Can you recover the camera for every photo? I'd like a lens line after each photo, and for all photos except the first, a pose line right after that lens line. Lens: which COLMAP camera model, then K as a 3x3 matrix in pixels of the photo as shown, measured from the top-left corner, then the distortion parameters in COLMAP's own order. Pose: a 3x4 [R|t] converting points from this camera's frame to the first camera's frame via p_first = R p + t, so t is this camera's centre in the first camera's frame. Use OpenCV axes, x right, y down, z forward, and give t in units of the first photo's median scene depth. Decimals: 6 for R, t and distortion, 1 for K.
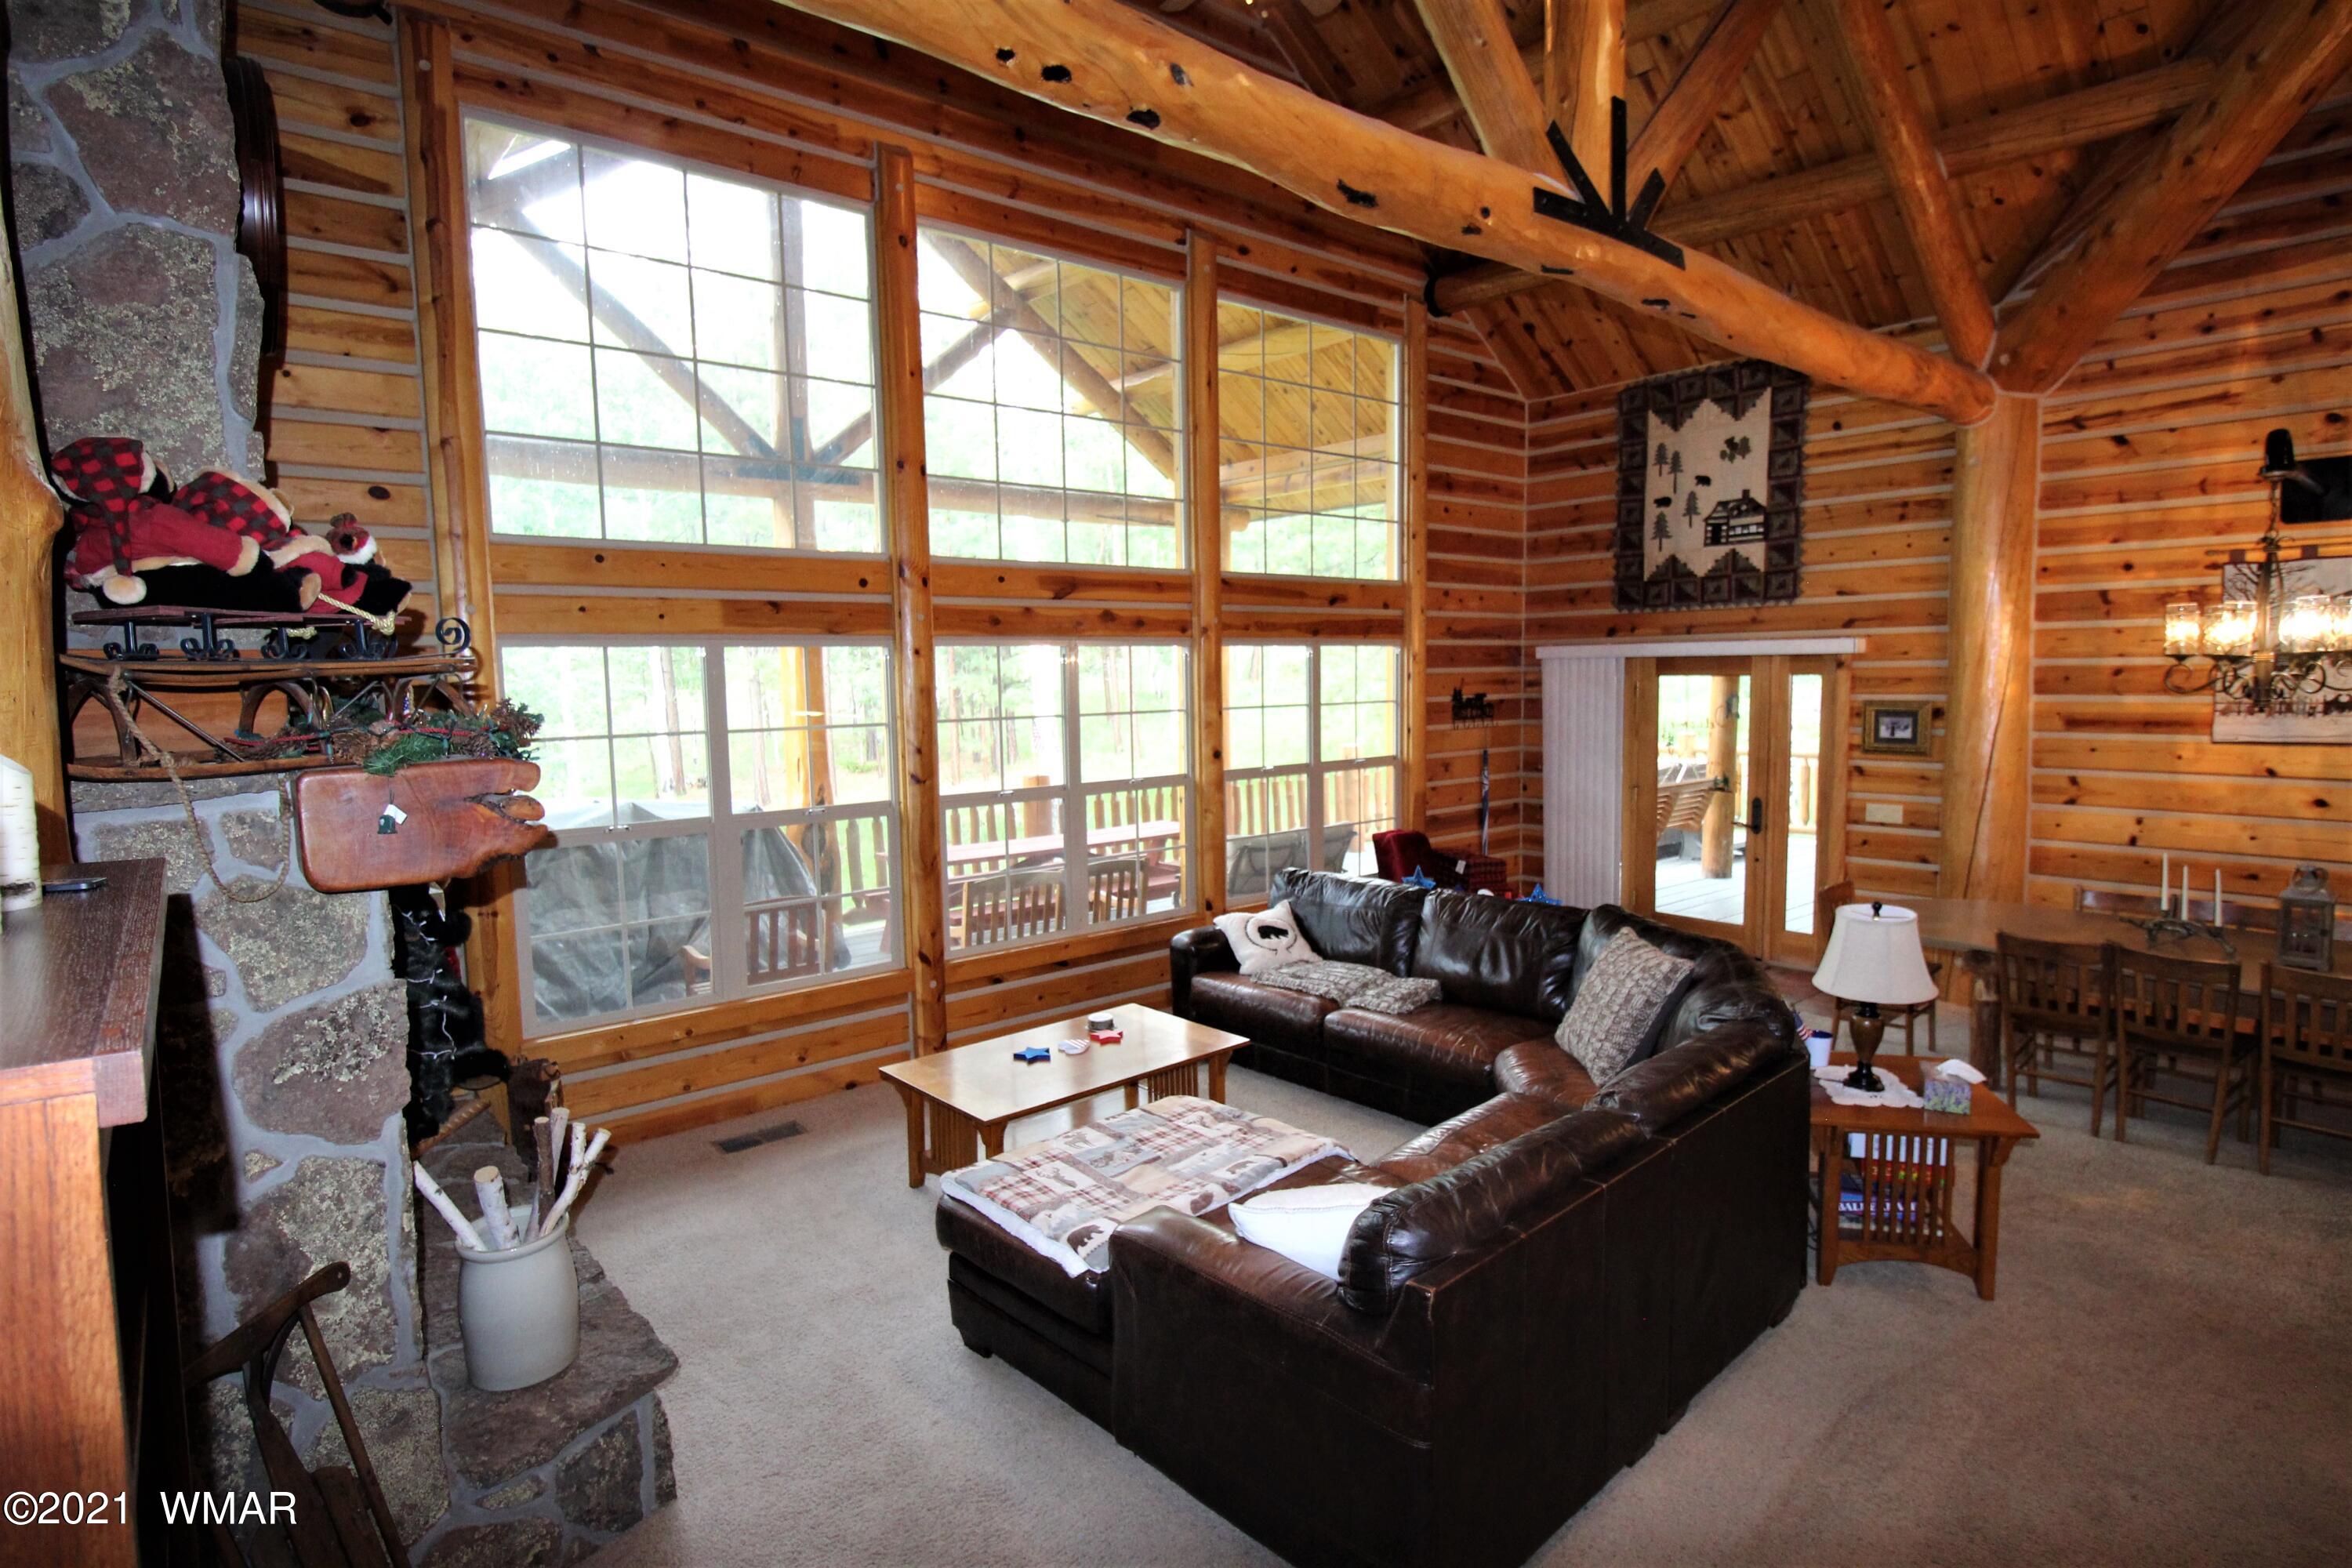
lens RADIAL K [[1211.8, 0, 1181.7], [0, 1211.8, 785.4], [0, 0, 1]] dist [0.003696, -0.012494]
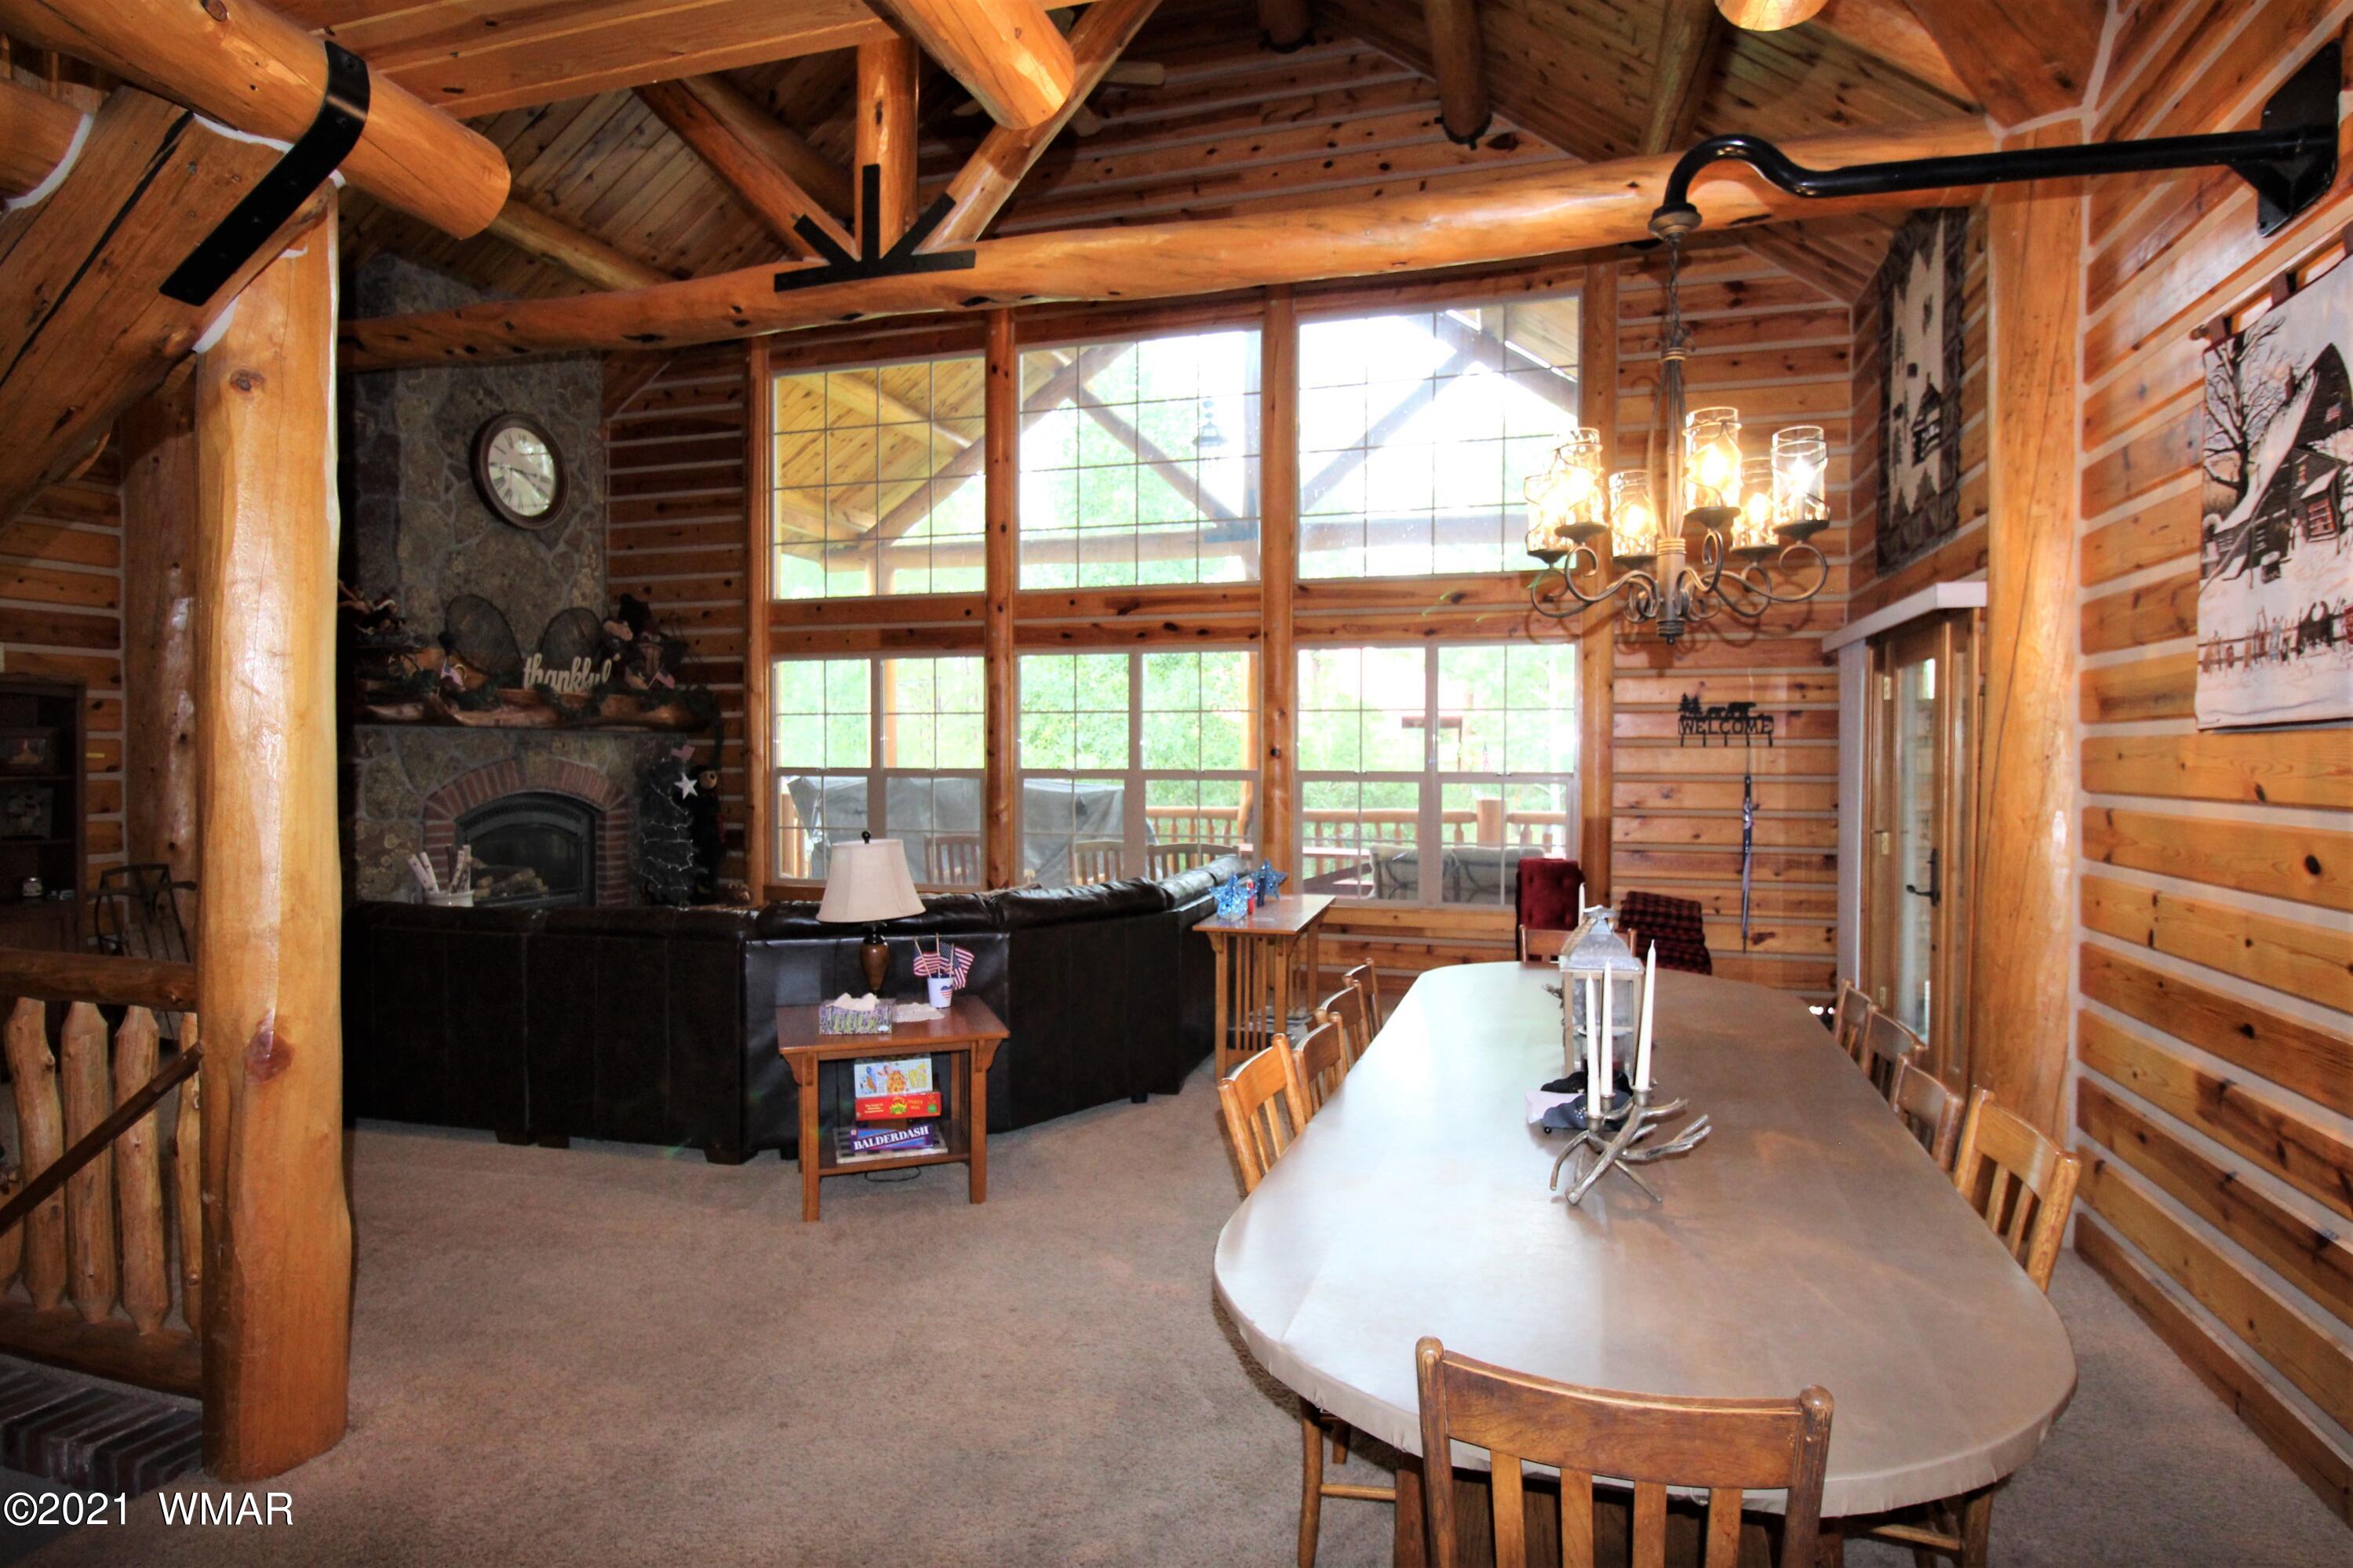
lens RADIAL K [[1212.2, 0, 1182.2], [0, 1212.2, 785.4], [0, 0, 1]] dist [0.003696, -0.012494]
pose [[0.546385, 0.041695, -0.836496, 0.940696], [-0.093469, 0.995557, -0.011429, 0.023923], [0.832302, 0.084431, 0.547854, 0.392032]]
